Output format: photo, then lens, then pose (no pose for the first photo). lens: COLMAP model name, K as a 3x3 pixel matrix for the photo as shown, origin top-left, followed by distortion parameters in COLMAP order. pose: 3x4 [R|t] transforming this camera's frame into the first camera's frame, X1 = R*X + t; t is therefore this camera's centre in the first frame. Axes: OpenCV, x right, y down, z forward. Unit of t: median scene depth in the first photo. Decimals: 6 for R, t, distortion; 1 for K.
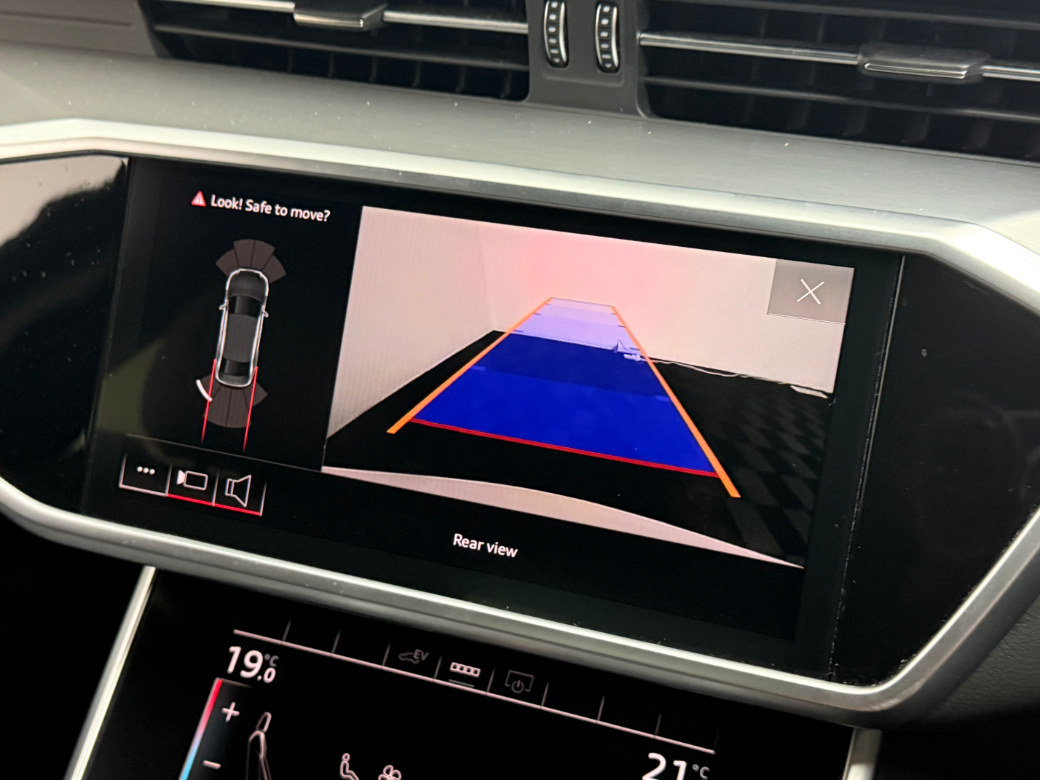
lens RADIAL K [[1372.5, 0, 520.0], [0, 1372.5, 390.0], [0, 0, 1]] dist [0.076138, -0.024395]
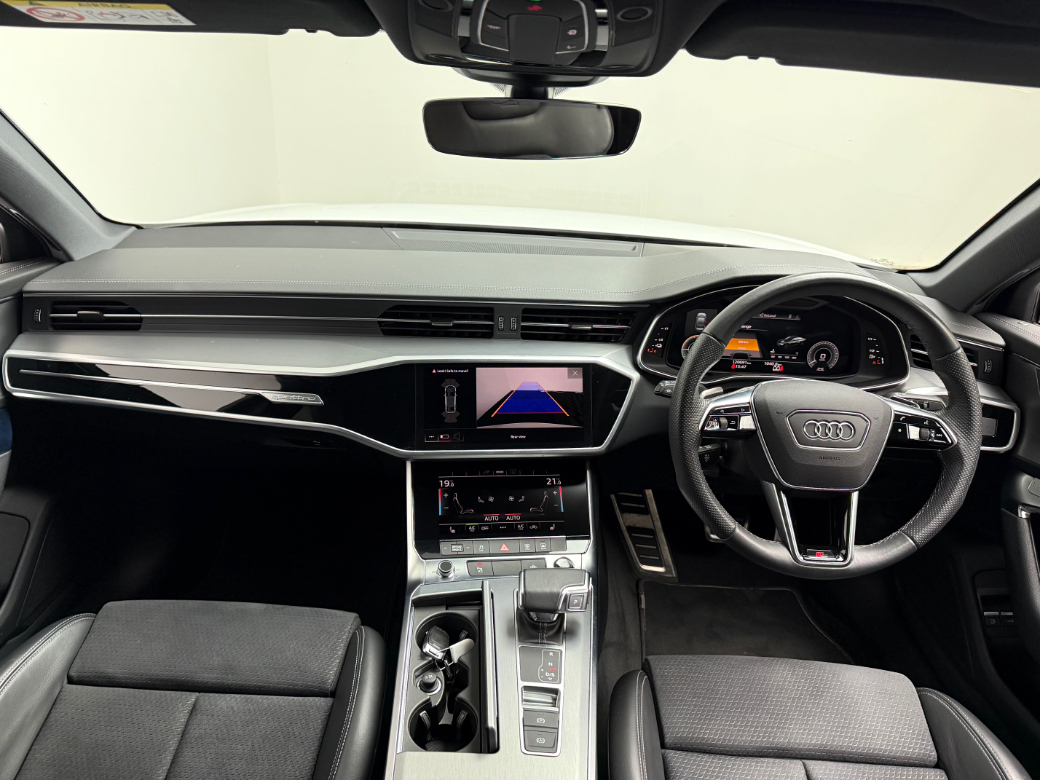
lens RADIAL K [[725.4, 0, 520.0], [0, 725.4, 390.0], [0, 0, 1]] dist [0.000106, -0.000013]
pose [[0.869925, -0.144077, 0.471669, -1.081345], [0.165200, 0.986254, -0.003424, -0.030289], [-0.464692, 0.080899, 0.881769, -1.099975]]
